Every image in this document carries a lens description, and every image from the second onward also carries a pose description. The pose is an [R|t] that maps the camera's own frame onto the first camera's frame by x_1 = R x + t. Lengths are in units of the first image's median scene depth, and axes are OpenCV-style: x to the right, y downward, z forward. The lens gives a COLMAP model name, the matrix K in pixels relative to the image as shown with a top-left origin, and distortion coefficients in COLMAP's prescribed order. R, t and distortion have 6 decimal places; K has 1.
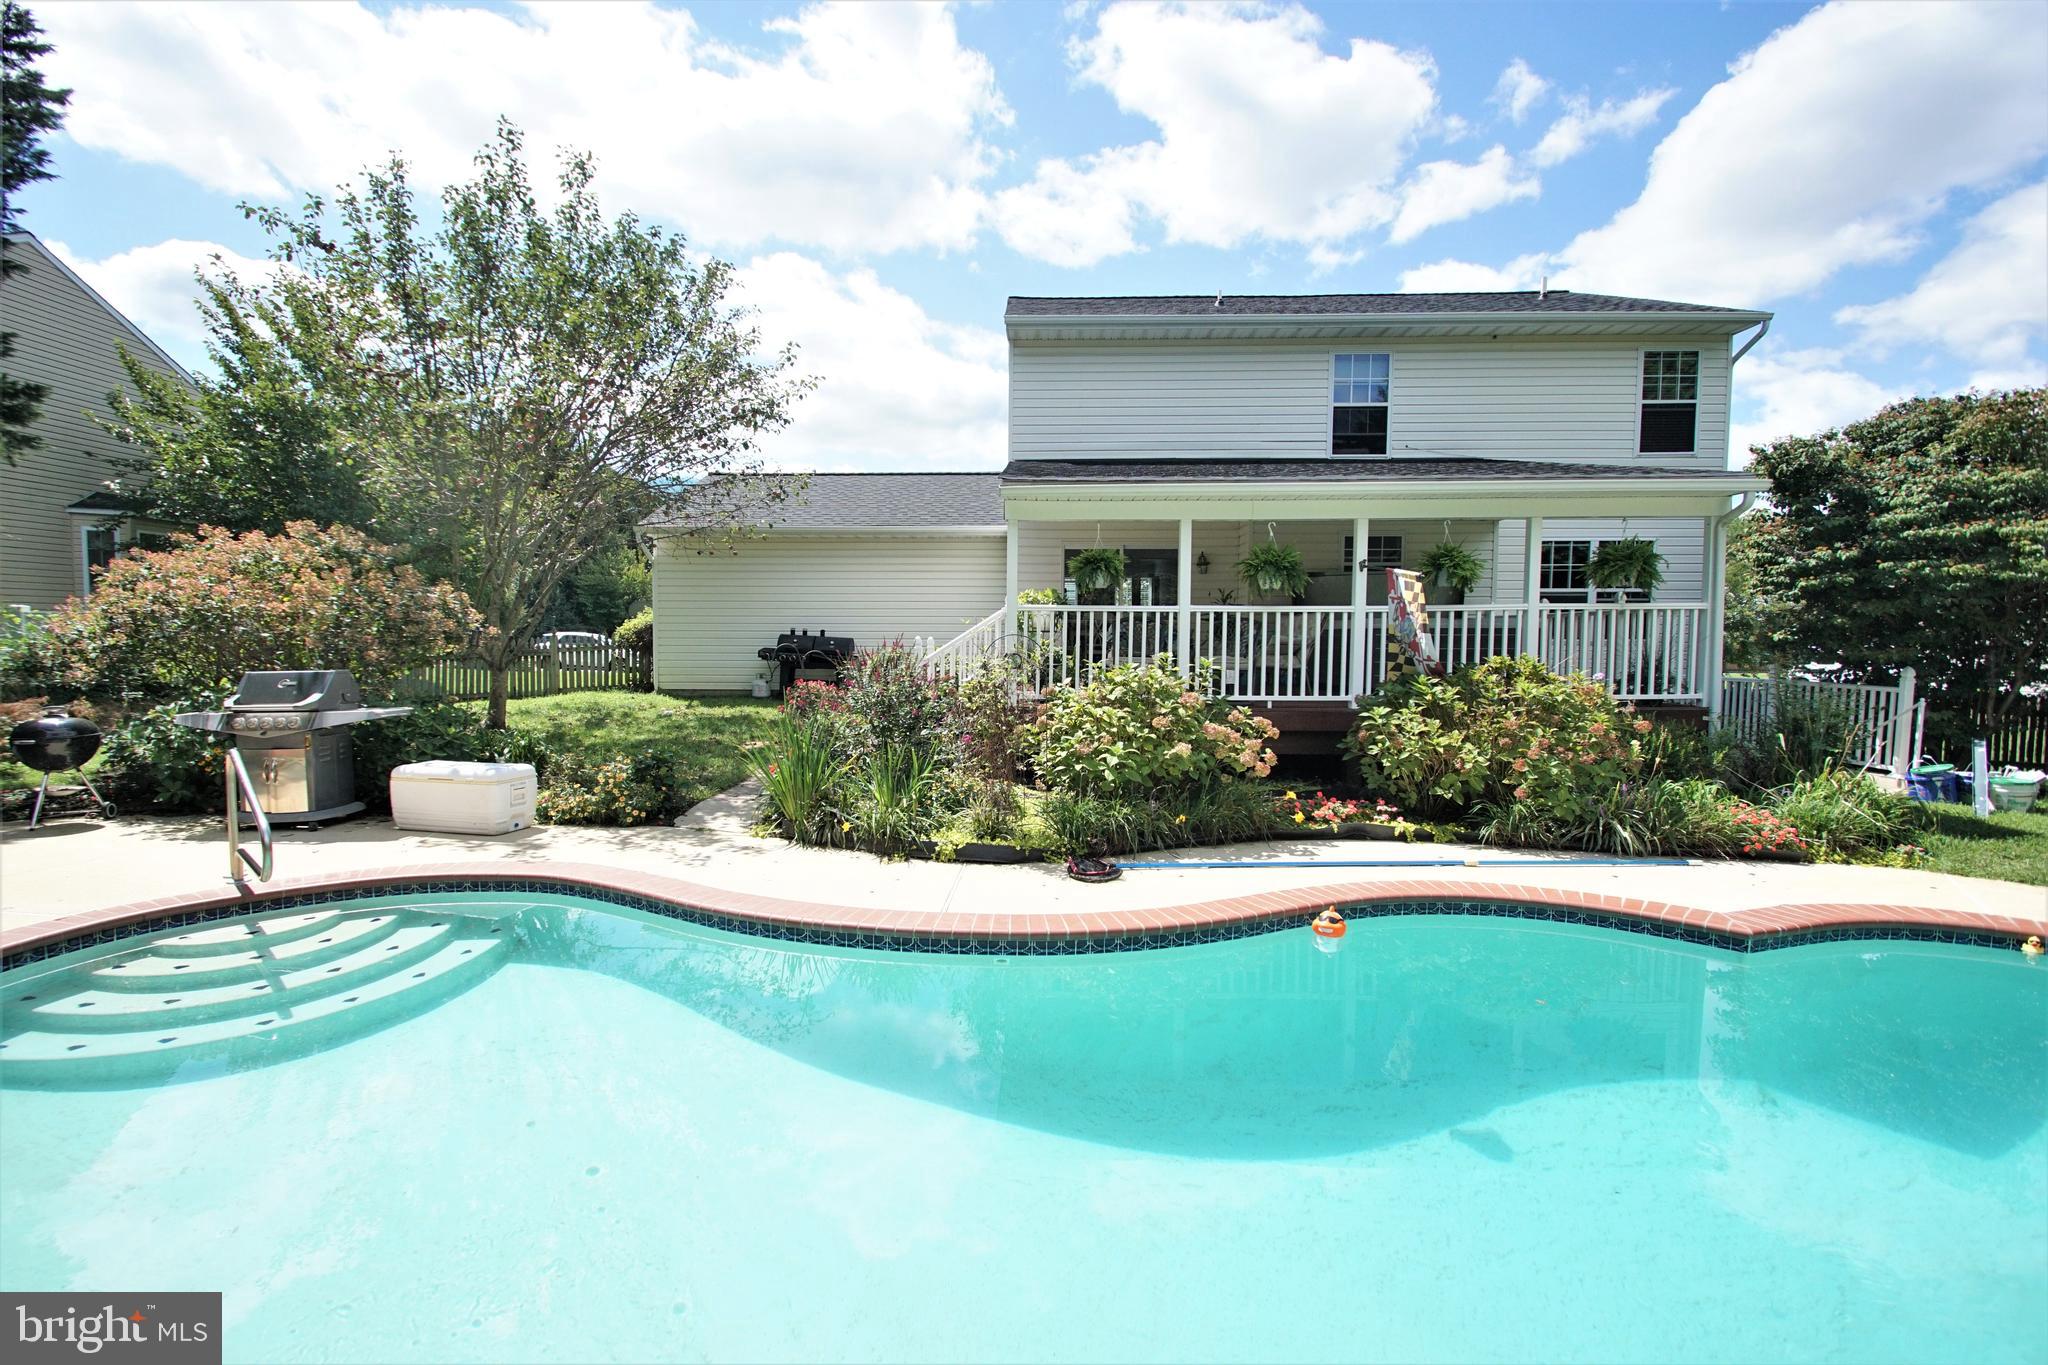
lens RADIAL K [[900.0, 0, 1024.0], [0, 900.0, 682.5], [0, 0, 1]] dist [0.000623, -0.006740]
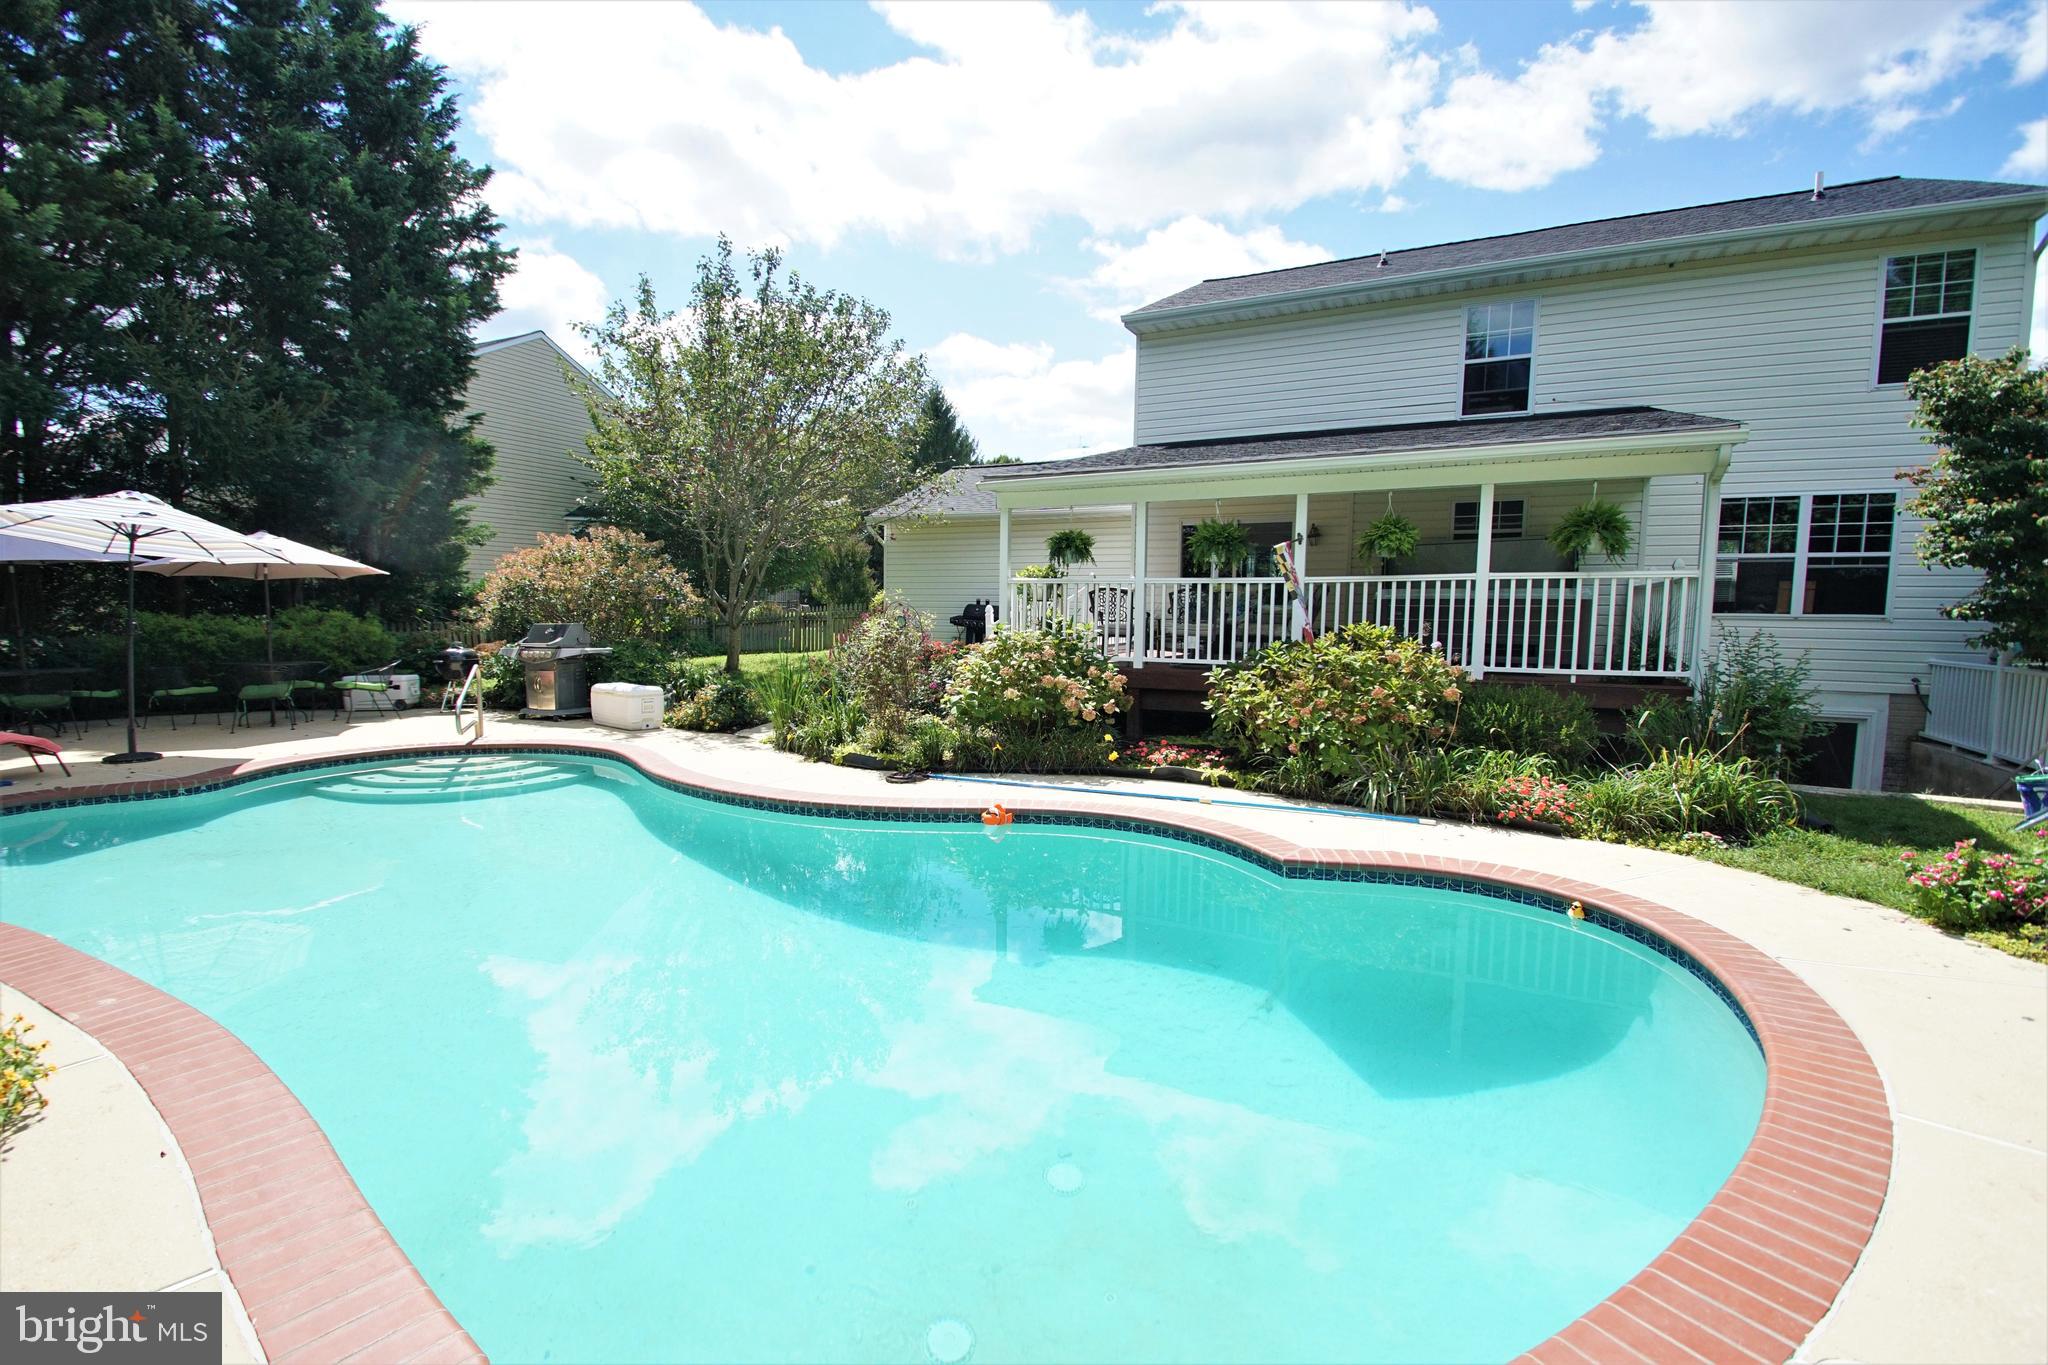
lens RADIAL K [[901.2, 0, 1014.8], [0, 901.2, 687.7], [0, 0, 1]] dist [0.000837, -0.011306]
pose [[0.906857, 0.043001, -0.419240, 0.334703], [-0.028586, 0.998766, 0.040608, 0.007302], [0.420468, -0.024842, 0.906967, -0.064360]]
